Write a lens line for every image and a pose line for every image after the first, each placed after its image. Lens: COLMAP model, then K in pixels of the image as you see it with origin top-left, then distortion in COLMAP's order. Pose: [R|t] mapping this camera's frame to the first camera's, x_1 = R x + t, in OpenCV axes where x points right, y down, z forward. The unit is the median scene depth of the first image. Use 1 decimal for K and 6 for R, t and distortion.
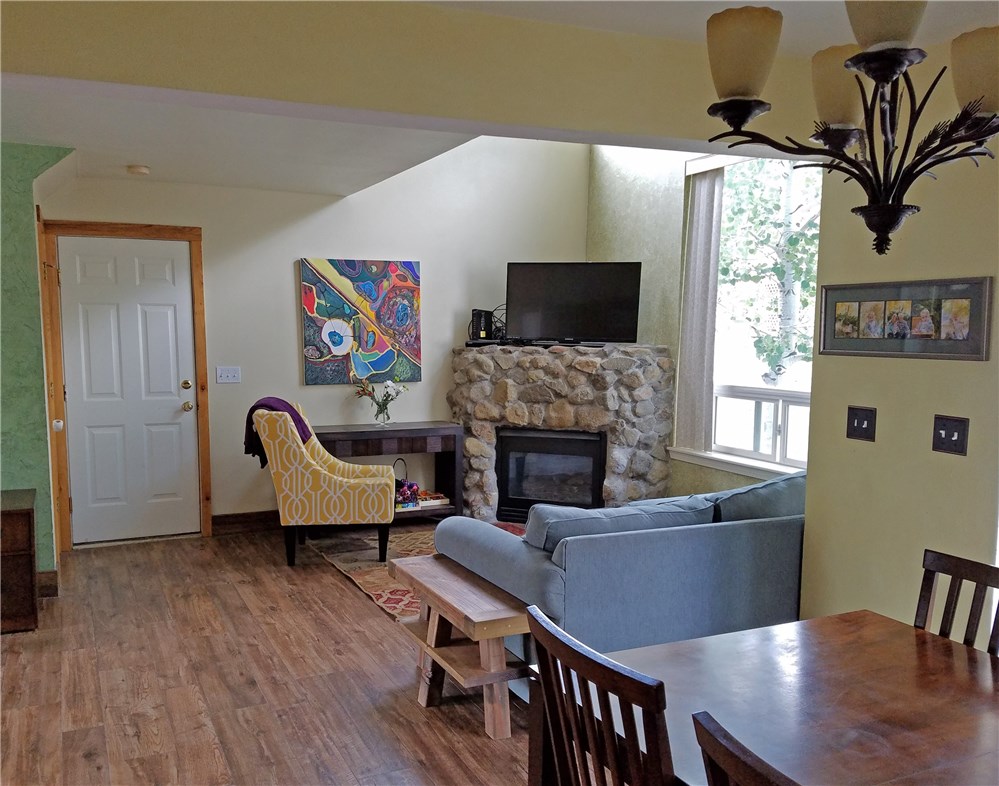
lens RADIAL K [[1008.6, 0, 500.4], [0, 1008.6, 420.5], [0, 0, 1]] dist [0.206740, -0.006347]
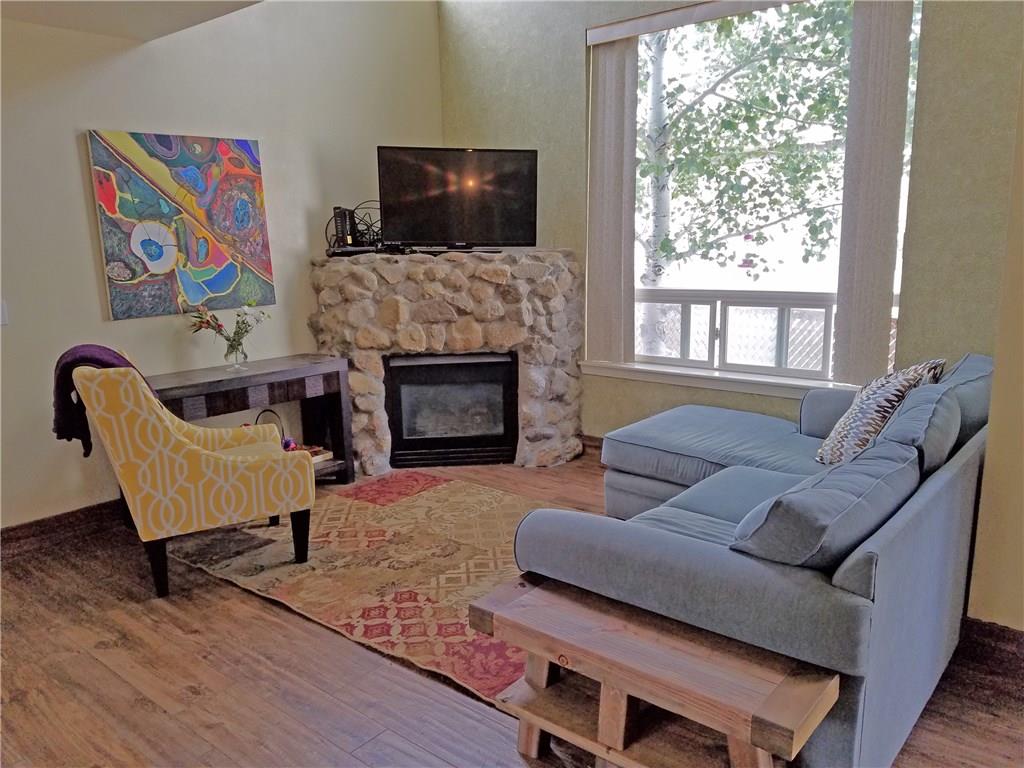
lens RADIAL K [[785.8, 0, 512.0], [0, 785.8, 384.0], [0, 0, 1]] dist [0.254066, -0.472539]
pose [[0.888122, -0.107863, 0.446771, -0.202697], [0.067599, 0.992155, 0.105158, -0.031721], [-0.454609, -0.063192, 0.888447, 0.394271]]
